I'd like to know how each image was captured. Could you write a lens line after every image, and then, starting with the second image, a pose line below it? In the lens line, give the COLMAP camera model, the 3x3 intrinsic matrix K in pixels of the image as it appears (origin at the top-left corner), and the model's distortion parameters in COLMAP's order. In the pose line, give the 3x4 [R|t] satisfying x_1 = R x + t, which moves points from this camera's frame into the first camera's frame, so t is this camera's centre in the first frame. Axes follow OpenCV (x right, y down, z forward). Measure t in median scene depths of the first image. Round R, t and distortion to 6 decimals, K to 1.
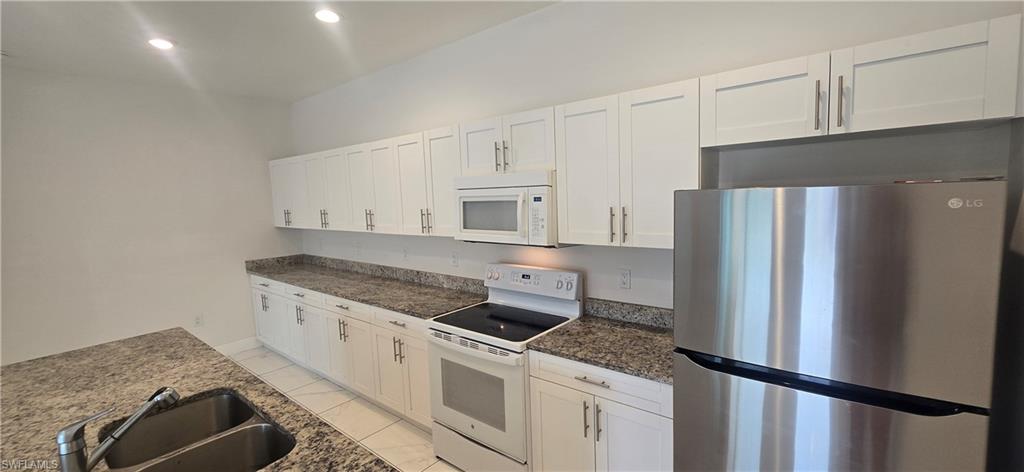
lens RADIAL K [[421.0, 0, 516.0], [0, 421.0, 234.9], [0, 0, 1]] dist [-0.001943, 0.000184]
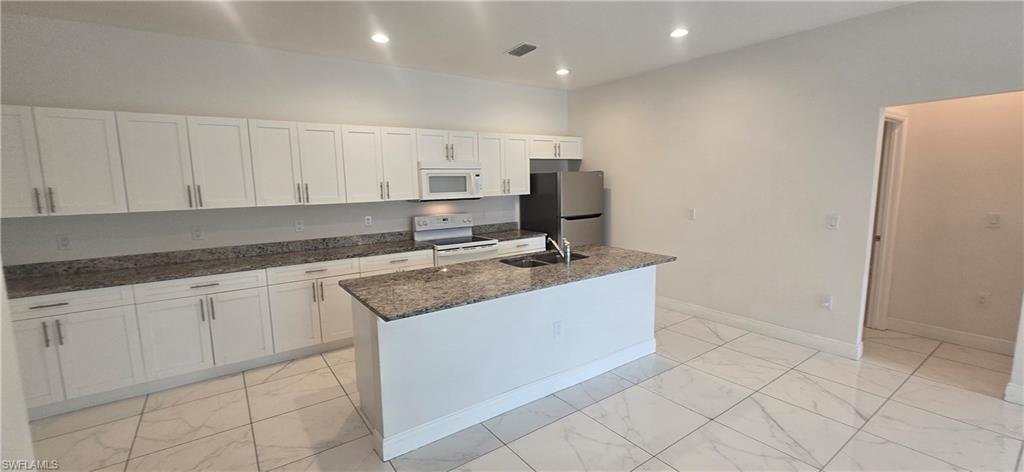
lens RADIAL K [[421.0, 0, 516.0], [0, 421.0, 234.9], [0, 0, 1]] dist [-0.001943, 0.000184]
pose [[0.256450, -0.097183, 0.961660, -1.783160], [0.103599, 0.991965, 0.072619, 0.069766], [-0.960990, 0.081004, 0.264457, 0.261661]]
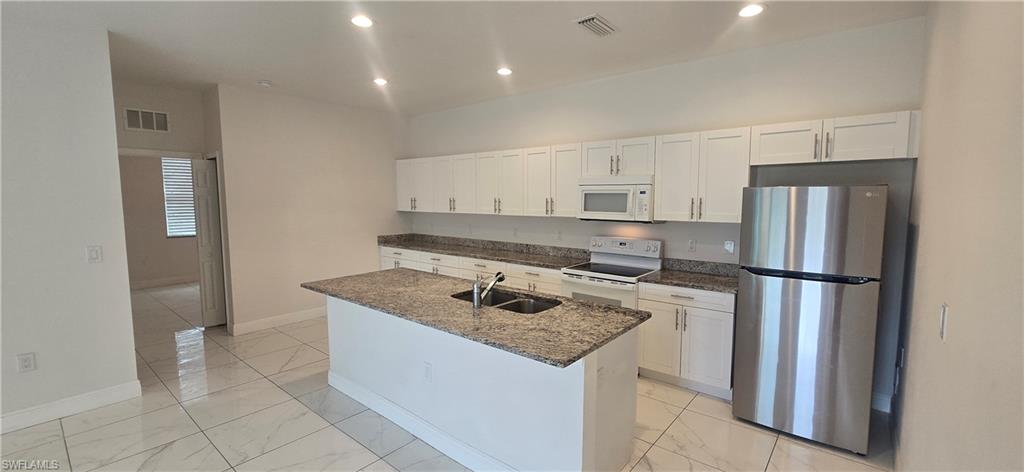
lens RADIAL K [[421.2, 0, 518.2], [0, 421.2, 235.4], [0, 0, 1]] dist [0.000782, -0.000054]
pose [[0.999369, 0.035247, 0.004382, -0.394414], [-0.035221, 0.999362, -0.005873, 0.098078], [-0.004586, 0.005715, 0.999973, -0.569311]]
